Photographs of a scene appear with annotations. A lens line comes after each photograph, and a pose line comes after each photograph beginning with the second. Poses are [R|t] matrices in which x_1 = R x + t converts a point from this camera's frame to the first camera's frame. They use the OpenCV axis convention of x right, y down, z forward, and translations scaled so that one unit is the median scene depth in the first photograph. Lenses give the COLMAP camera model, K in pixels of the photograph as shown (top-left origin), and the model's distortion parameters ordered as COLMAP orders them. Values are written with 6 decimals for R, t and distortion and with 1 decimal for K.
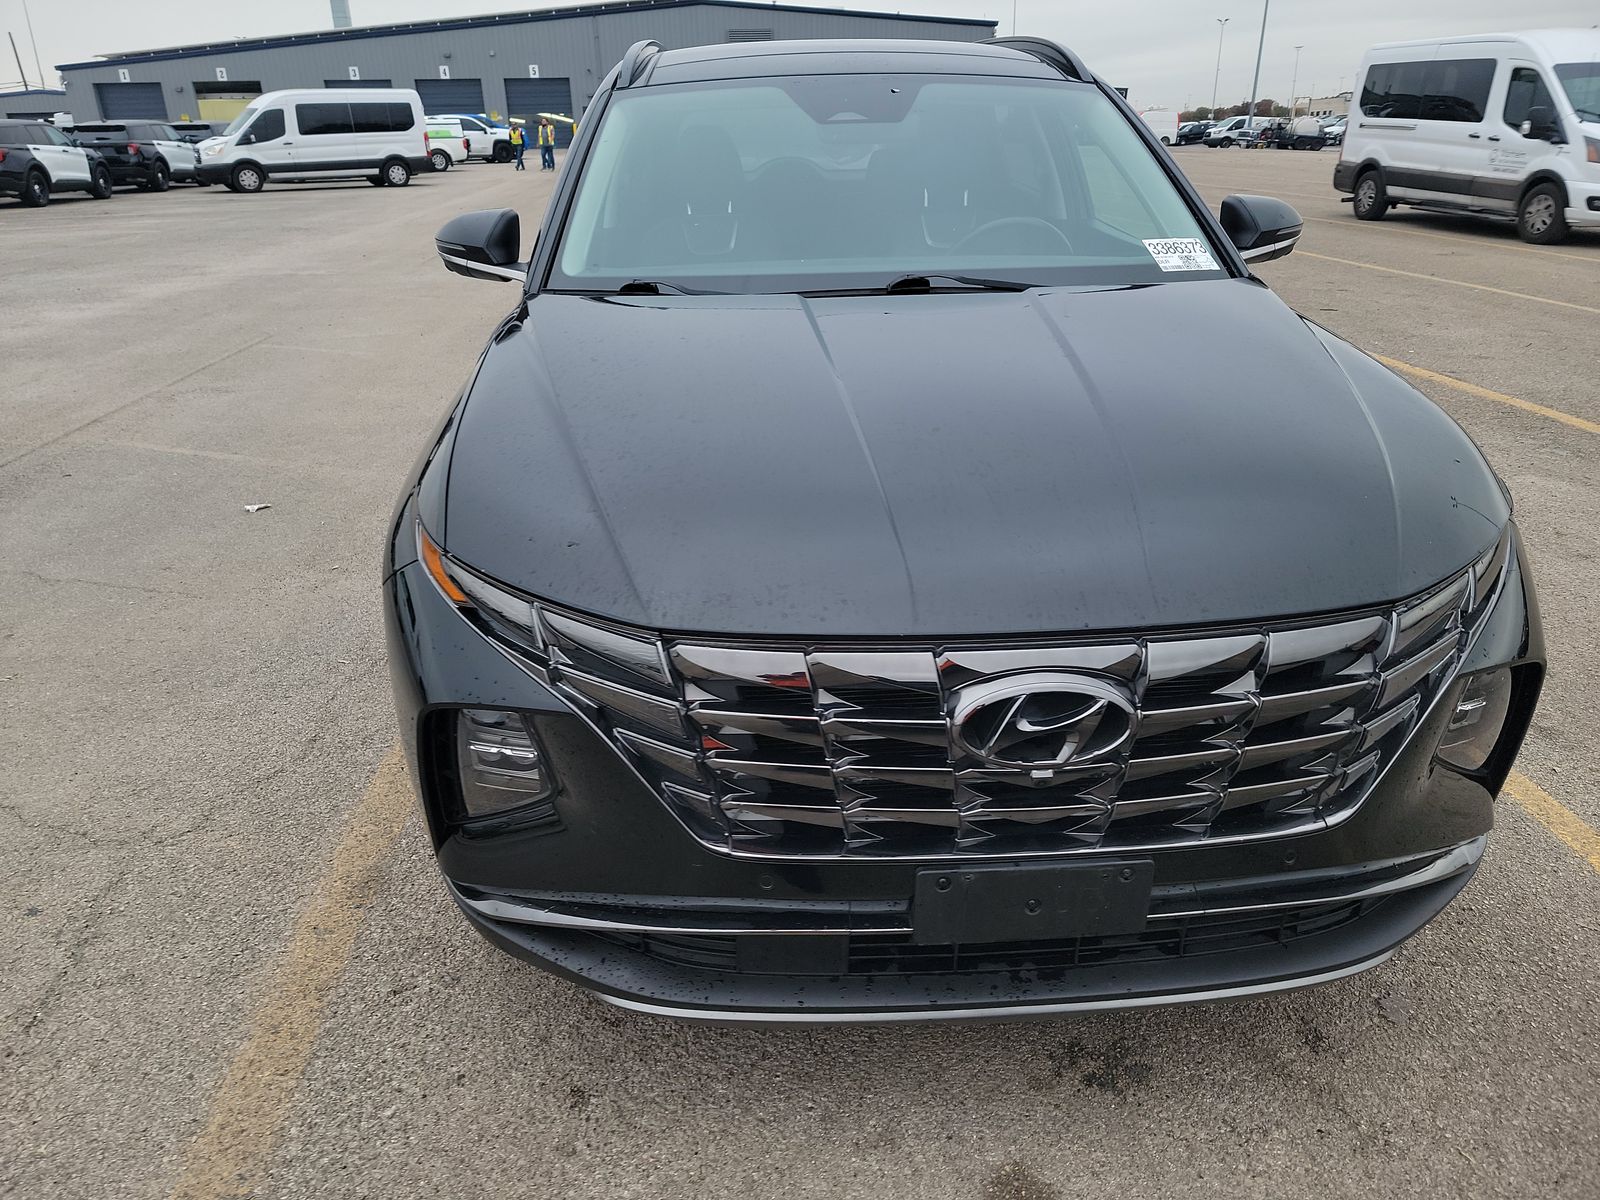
lens RADIAL K [[1206.6, 0, 800.0], [0, 1206.6, 600.0], [0, 0, 1]] dist [0.078317, -0.087018]
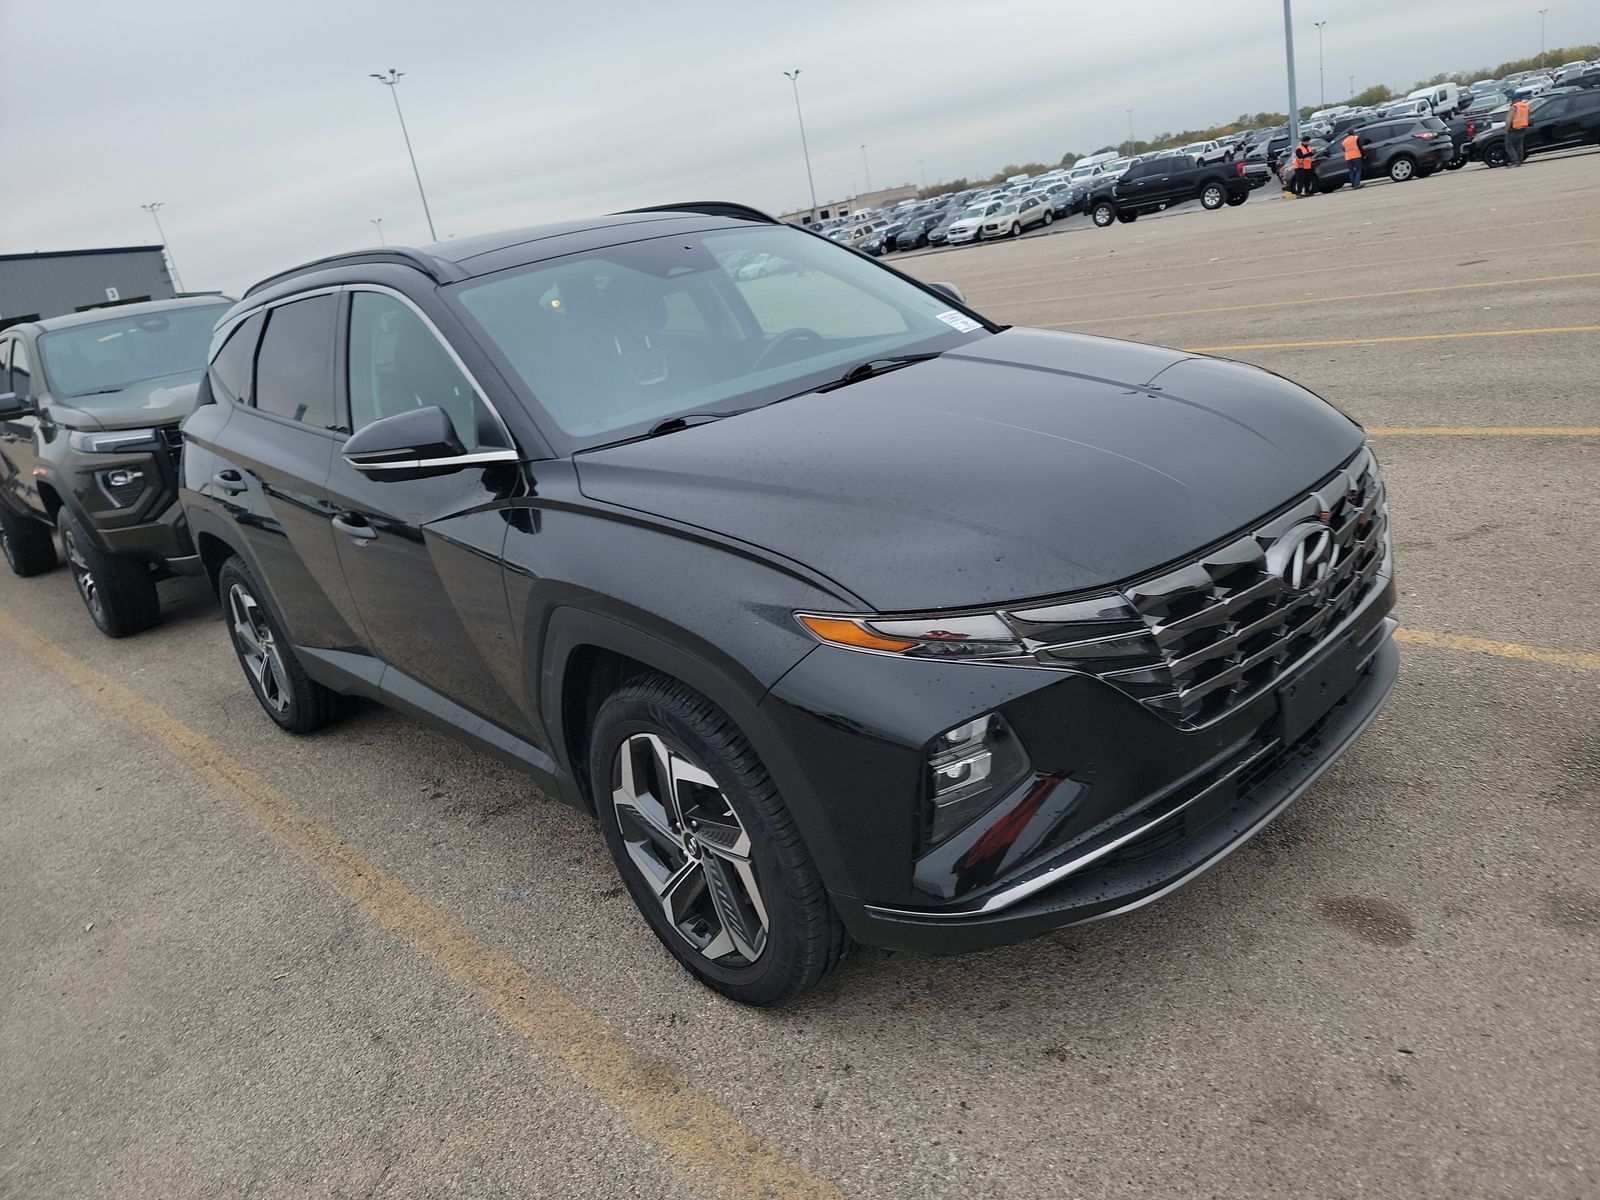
lens RADIAL K [[1206.6, 0, 800.0], [0, 1206.6, 600.0], [0, 0, 1]] dist [0.078317, -0.087018]
pose [[0.743684, -0.305634, 0.594577, -0.912267], [0.395074, 0.918384, -0.022068, -0.049472], [-0.539306, 0.251314, 0.803736, 0.111290]]
